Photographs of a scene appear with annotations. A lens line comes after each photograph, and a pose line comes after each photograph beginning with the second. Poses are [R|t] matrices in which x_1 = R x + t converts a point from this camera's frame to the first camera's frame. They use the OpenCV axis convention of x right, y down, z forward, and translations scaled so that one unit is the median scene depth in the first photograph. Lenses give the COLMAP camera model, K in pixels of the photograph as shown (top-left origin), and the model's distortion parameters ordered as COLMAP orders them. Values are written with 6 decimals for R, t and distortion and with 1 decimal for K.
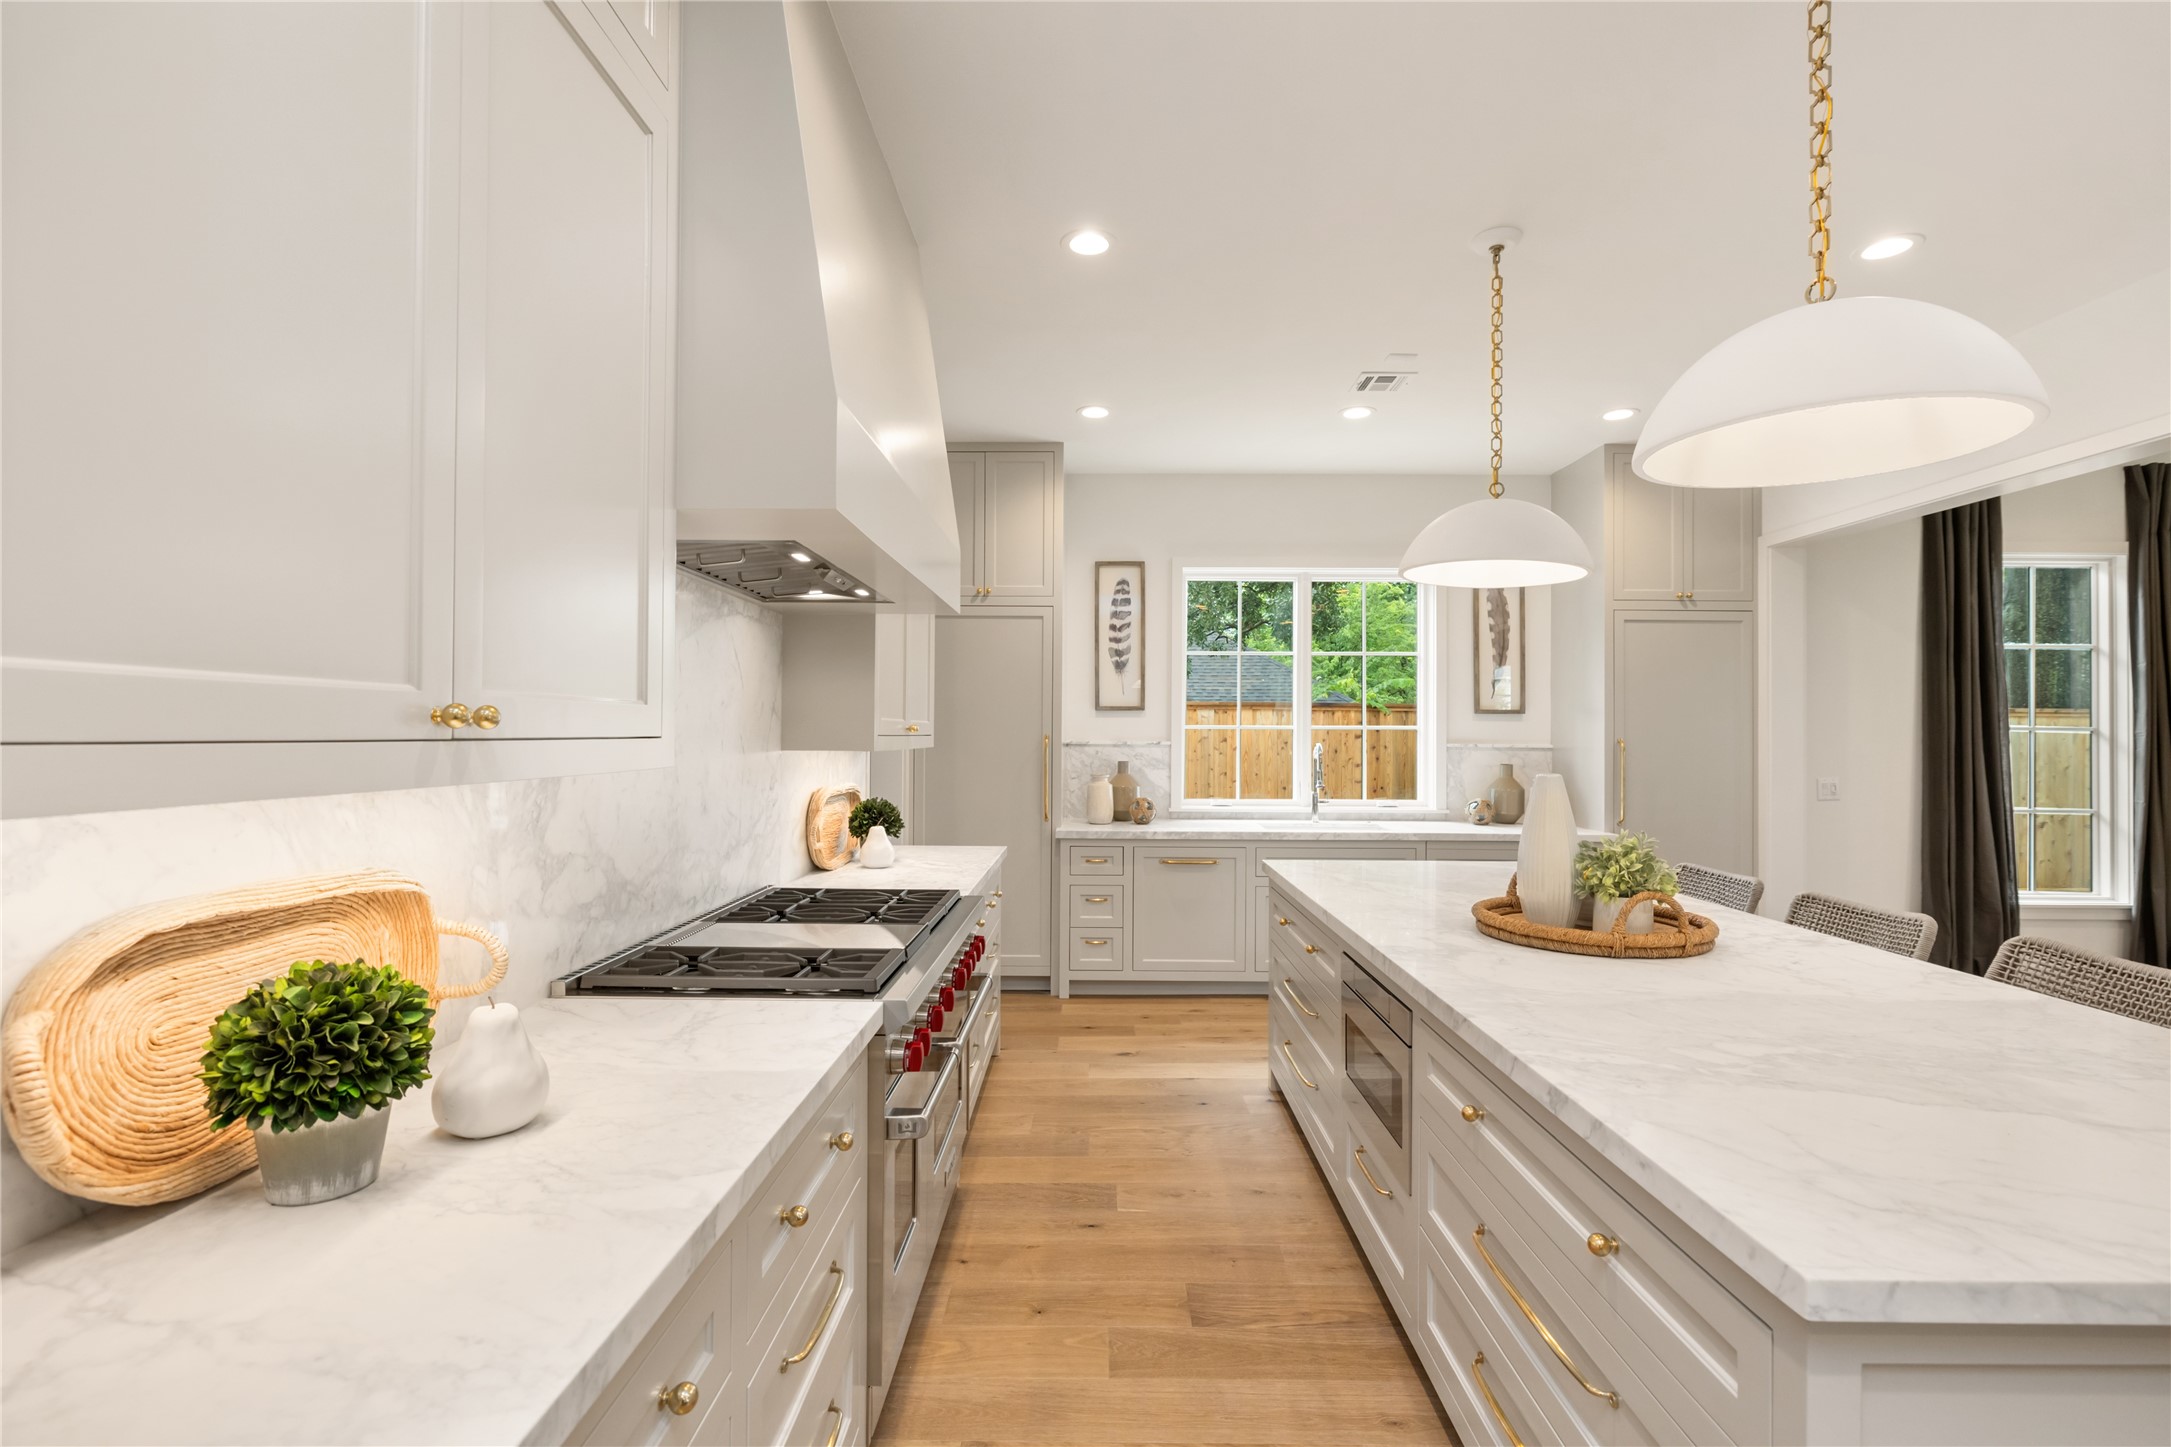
lens RADIAL K [[985.5, 0, 1095.9], [0, 985.5, 721.6], [0, 0, 1]] dist [-0.004822, 0.000545]
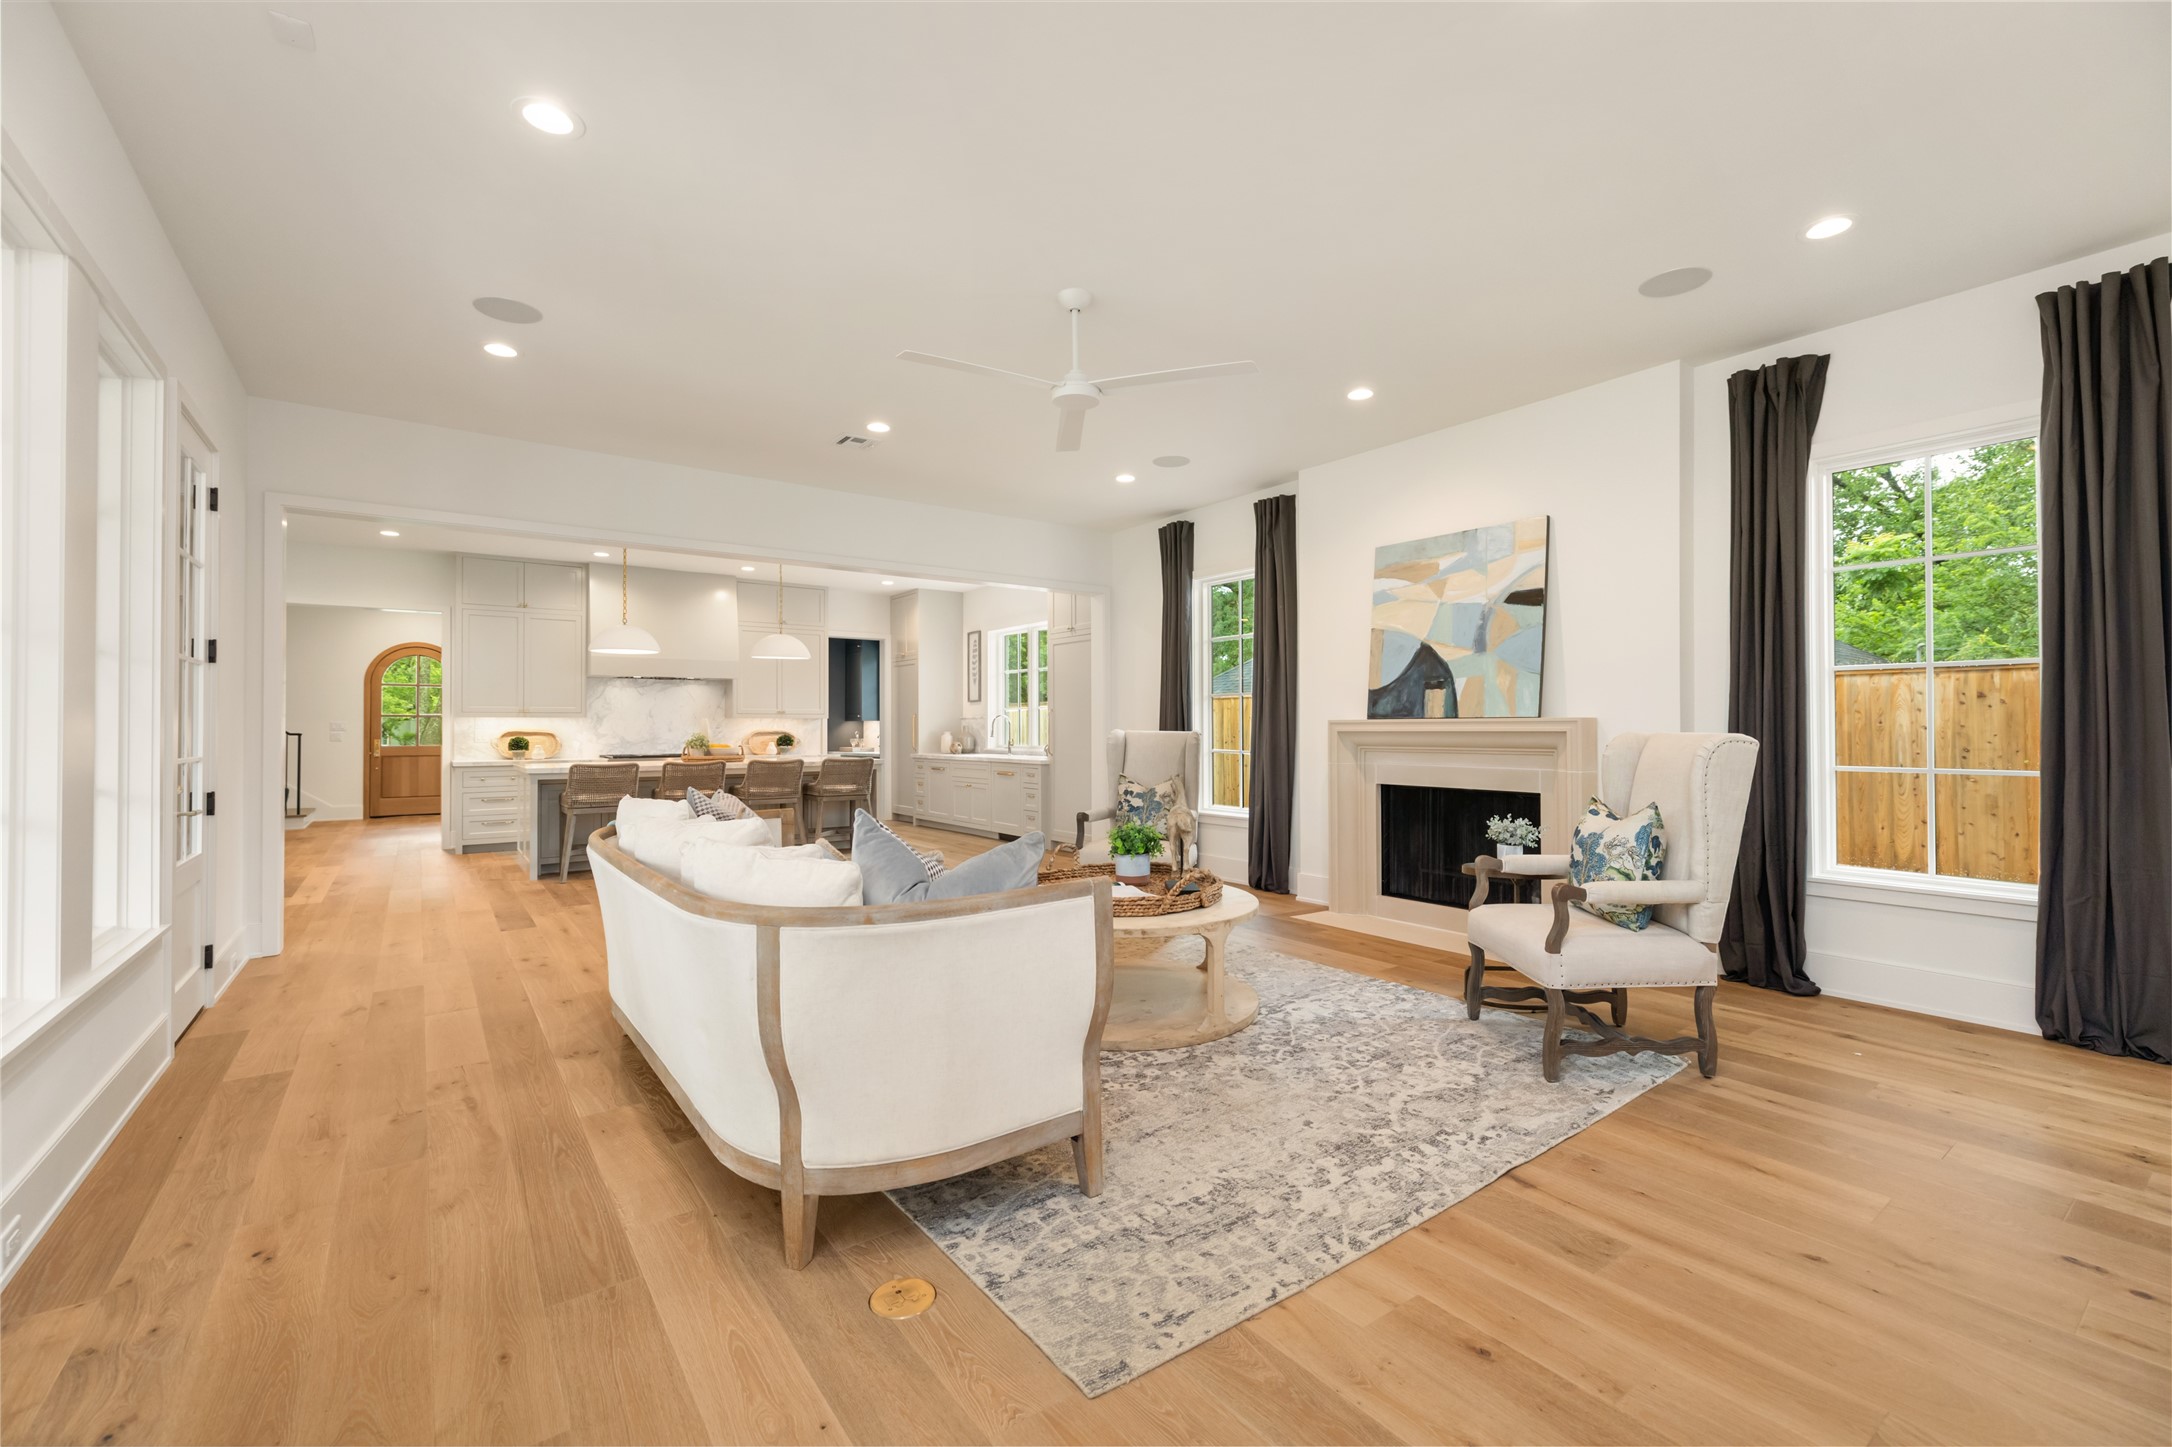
lens RADIAL K [[918.1, 0, 1098.1], [0, 918.1, 718.9], [0, 0, 1]] dist [-0.001151, 0.001235]
pose [[0.601039, -0.018494, -0.799006, 1.935039], [0.018638, 0.999785, -0.009121, 0.053064], [0.799002, -0.009410, 0.601254, 0.030052]]
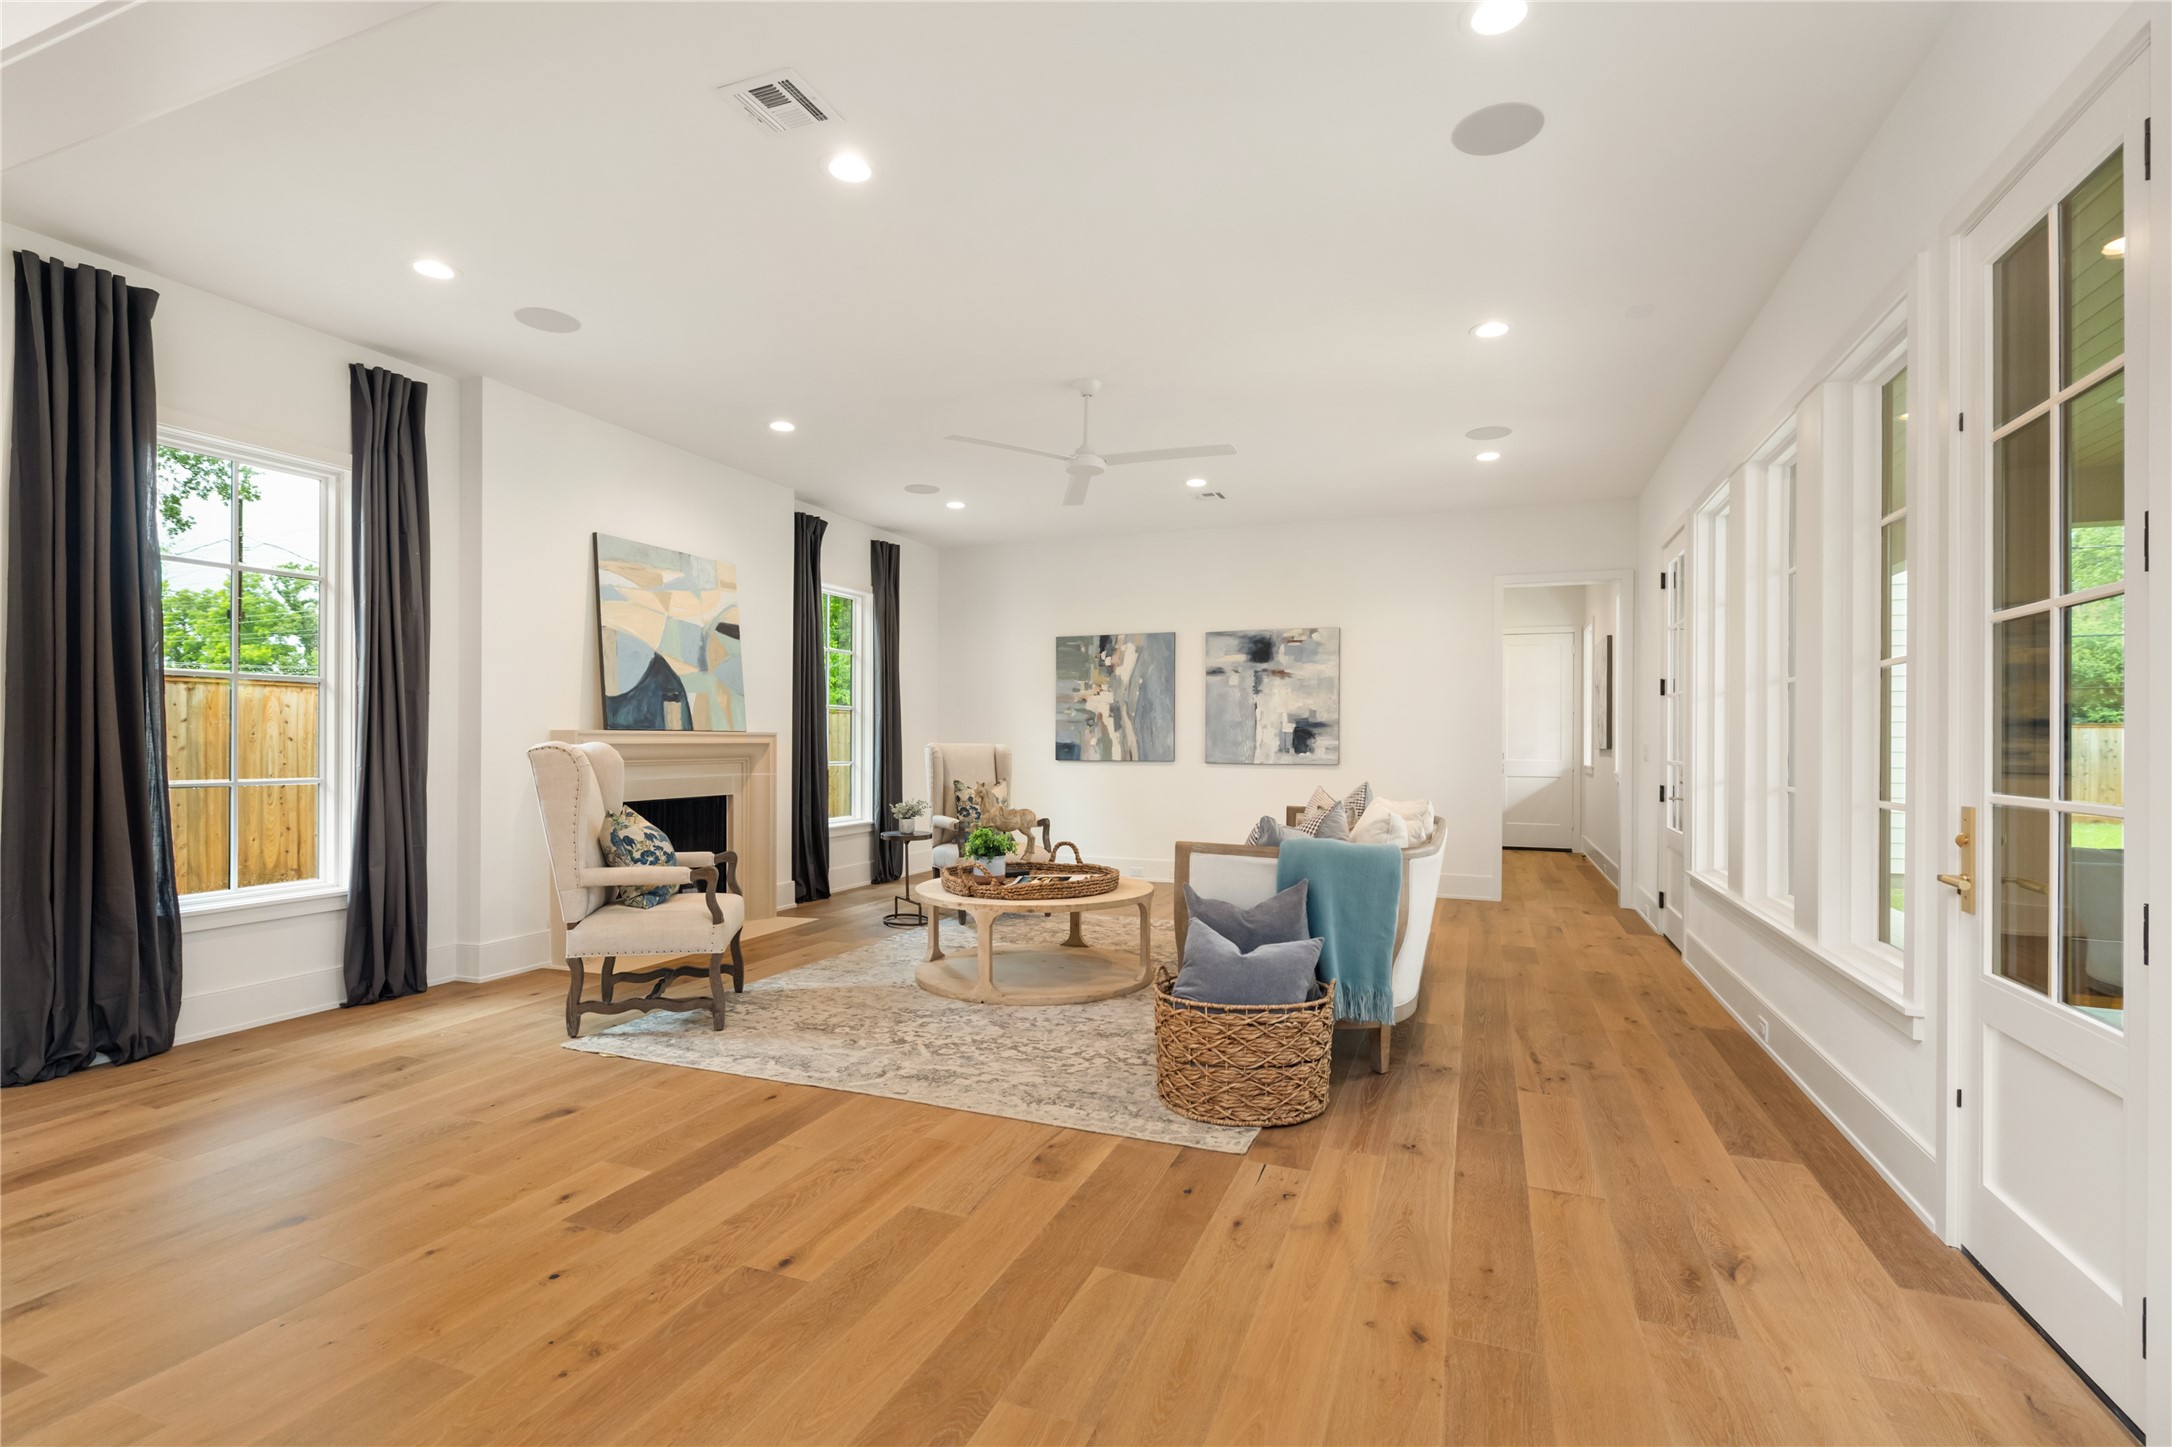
lens RADIAL K [[986.0, 0, 1101.3], [0, 986.0, 741.5], [0, 0, 1]] dist [-0.004822, 0.000545]
pose [[0.352933, -0.010985, 0.935584, 0.490367], [-0.012598, 0.999785, 0.016491, 0.038117], [-0.935564, -0.017607, 0.352719, 0.104105]]
